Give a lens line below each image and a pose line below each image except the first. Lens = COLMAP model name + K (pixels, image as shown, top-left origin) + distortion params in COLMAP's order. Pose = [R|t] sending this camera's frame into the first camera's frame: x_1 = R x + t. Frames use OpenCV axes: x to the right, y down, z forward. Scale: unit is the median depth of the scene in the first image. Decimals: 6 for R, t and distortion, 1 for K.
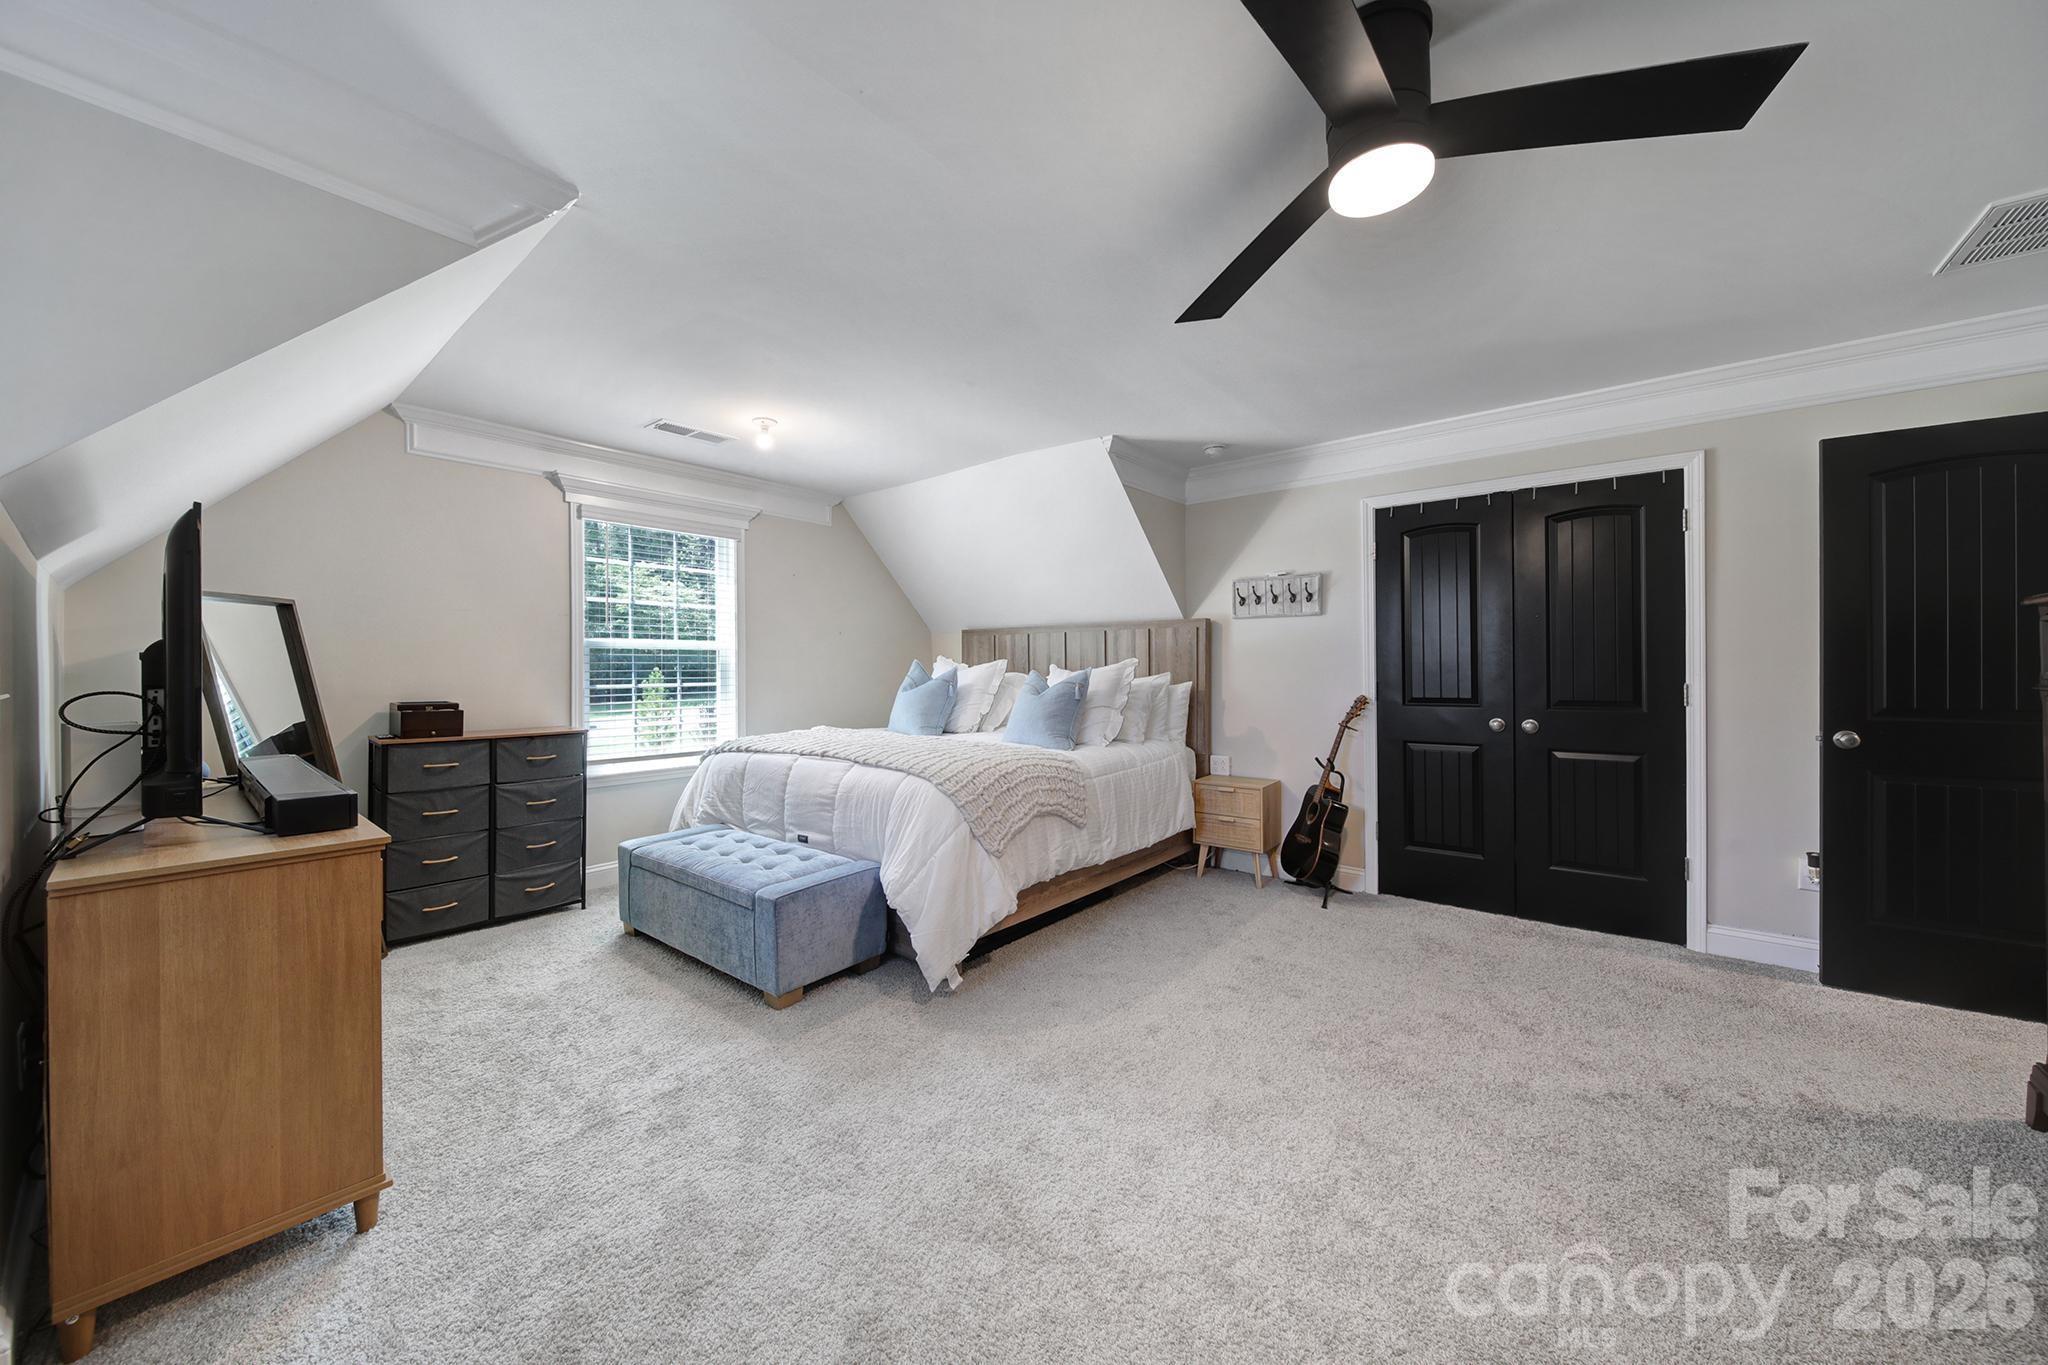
lens RADIAL K [[725.3, 0, 1025.4], [0, 725.3, 671.8], [0, 0, 1]] dist [-0.001697, -0.000867]
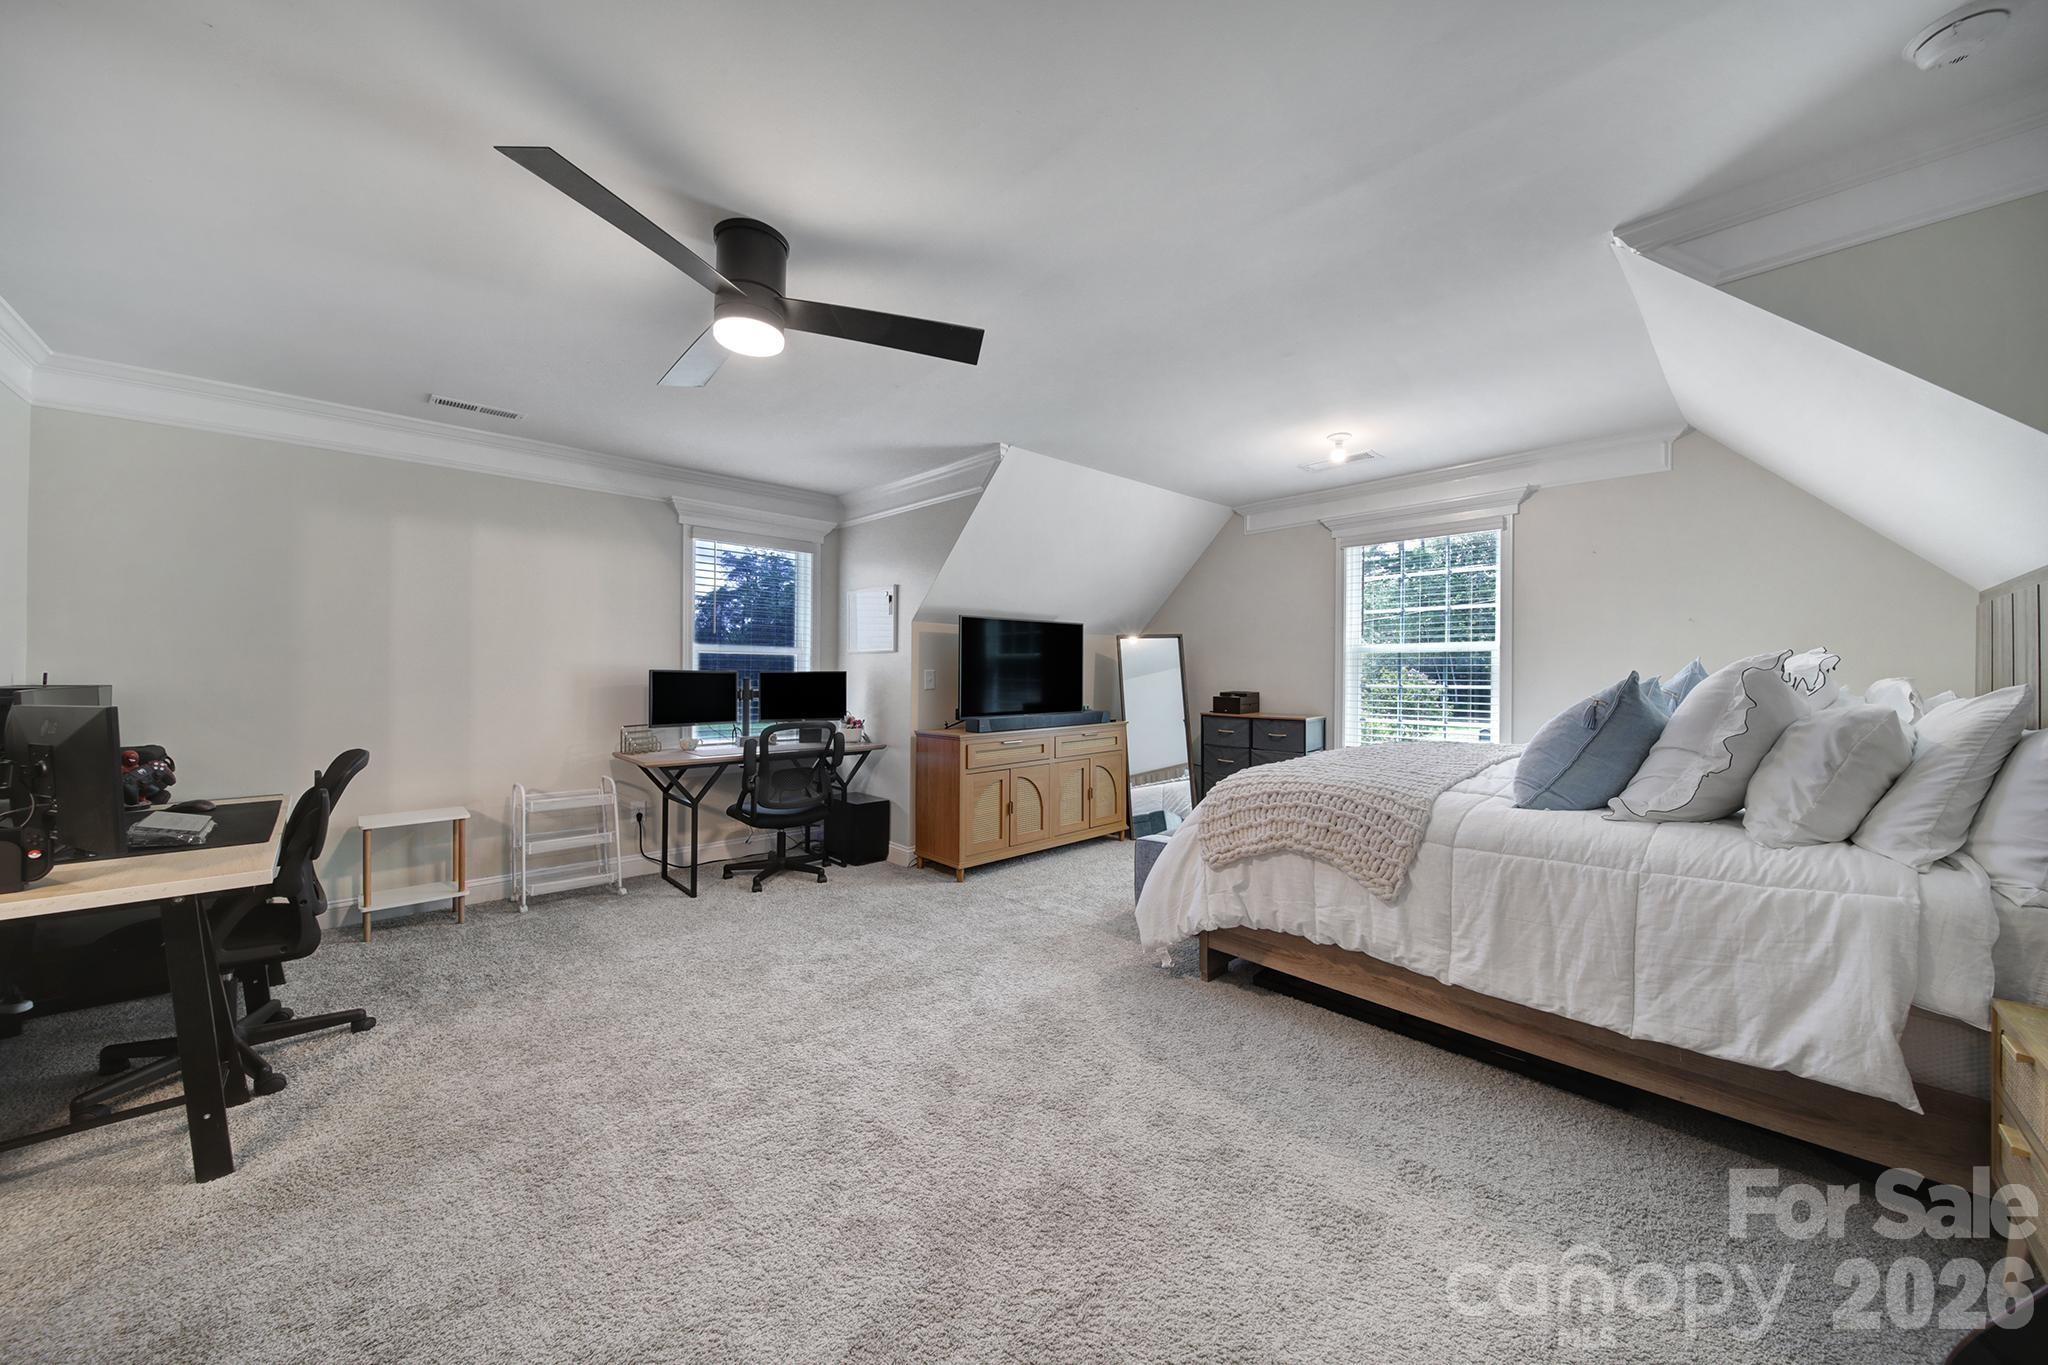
lens RADIAL K [[725.3, 0, 1031.6], [0, 725.3, 669.1], [0, 0, 1]] dist [-0.001697, -0.000867]
pose [[-0.113498, 0.001846, -0.993536, 0.736231], [-0.004673, 0.999986, 0.002392, -0.008317], [0.993527, 0.004914, -0.113488, 0.679670]]
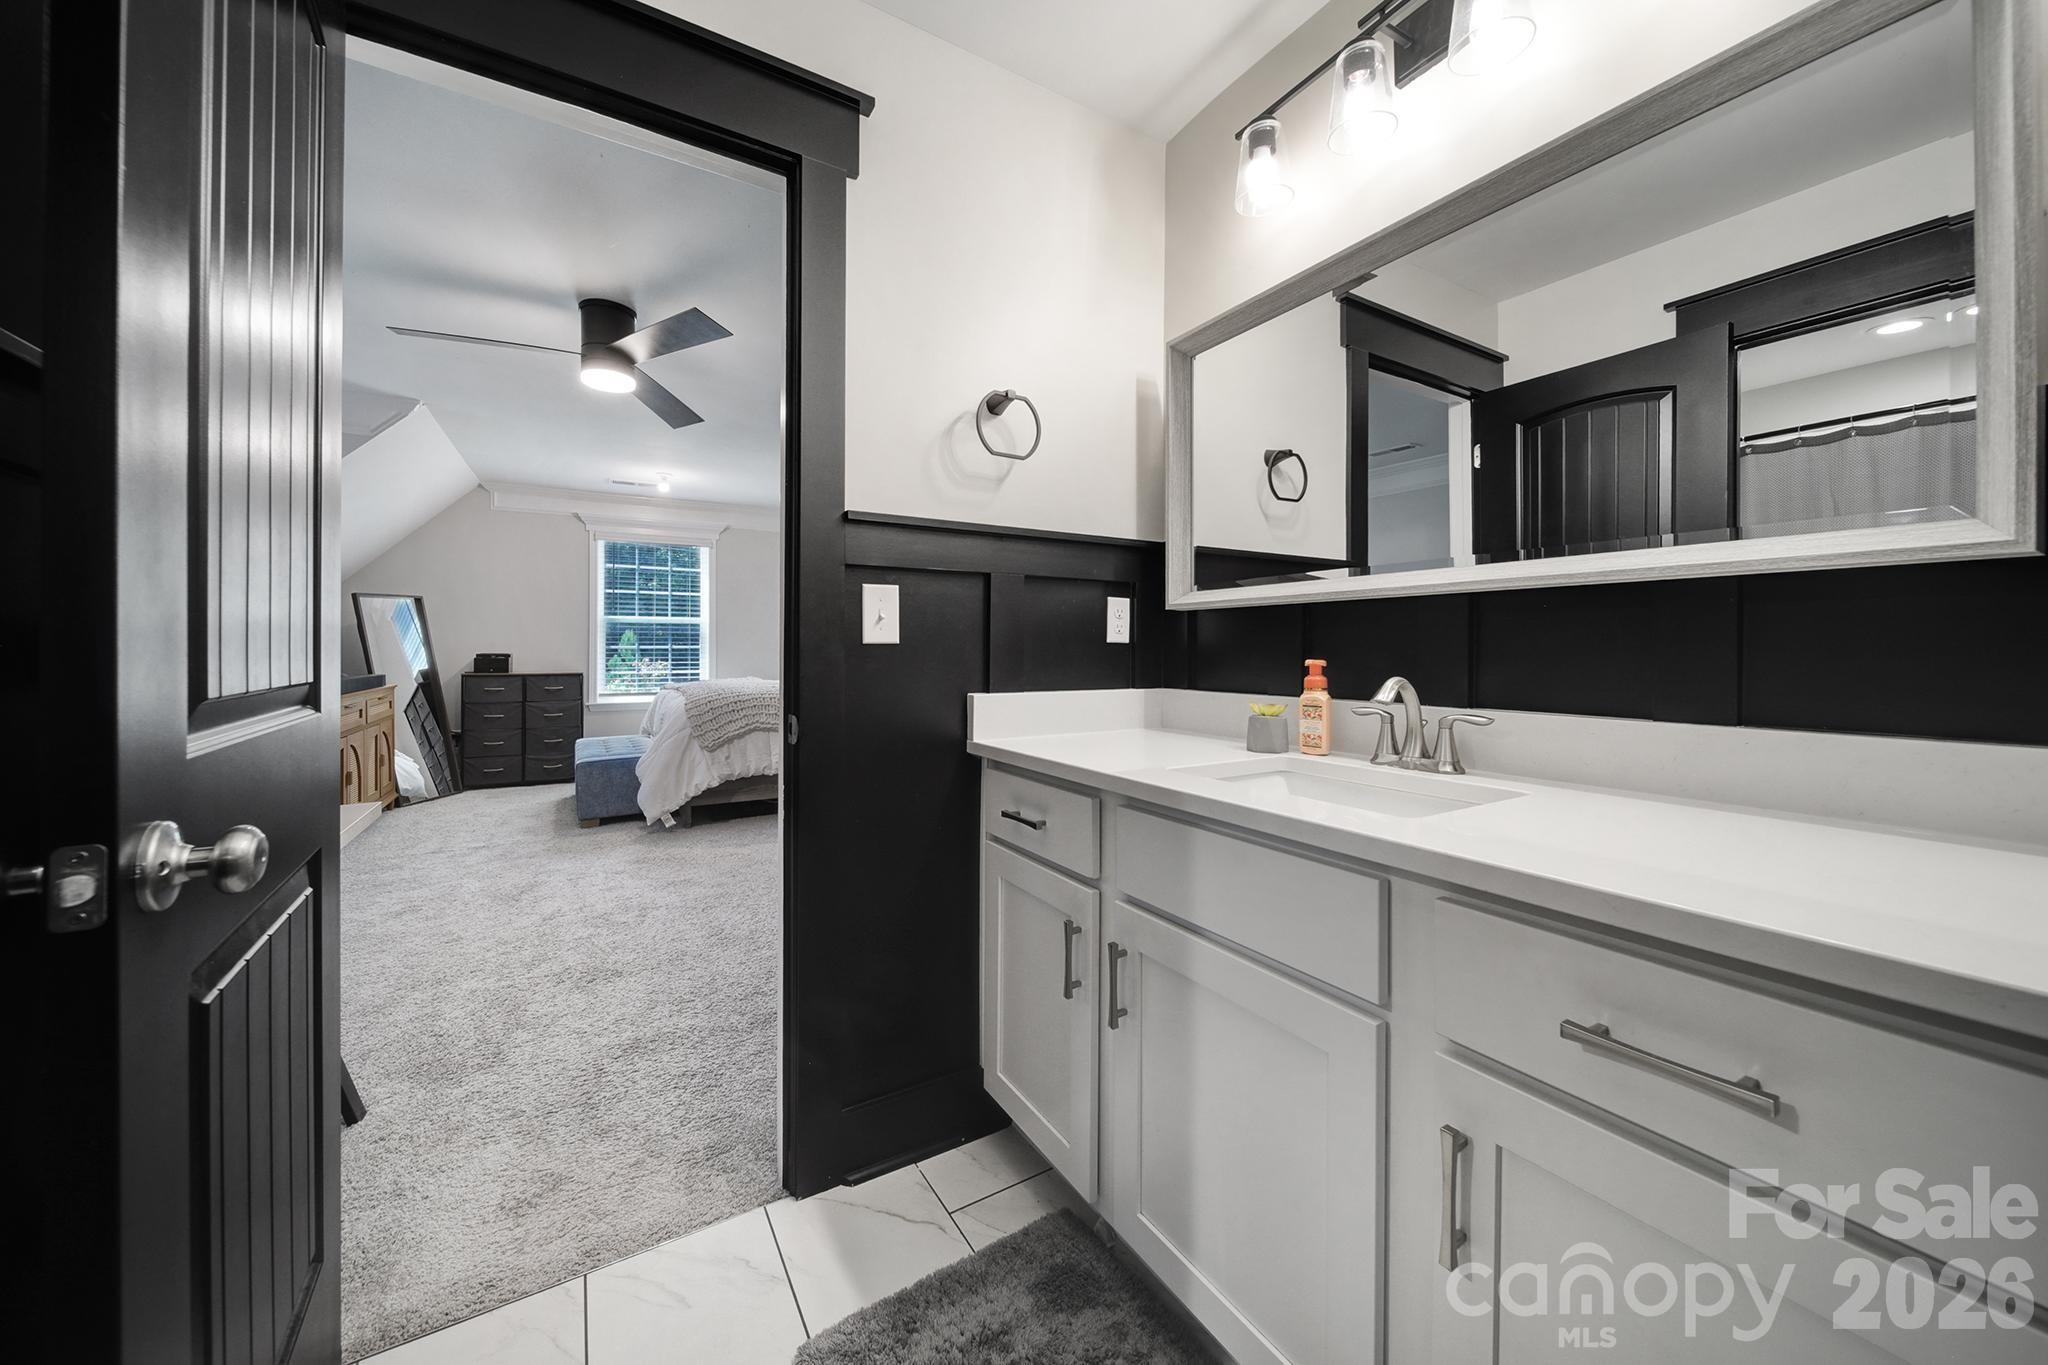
lens RADIAL K [[725.3, 0, 1032.2], [0, 725.3, 654.9], [0, 0, 1]] dist [-0.001697, -0.000867]
pose [[0.944939, 0.007579, -0.327158, 0.888963], [-0.005459, 0.999958, 0.007398, 0.023572], [0.327200, -0.005205, 0.944941, -0.202096]]
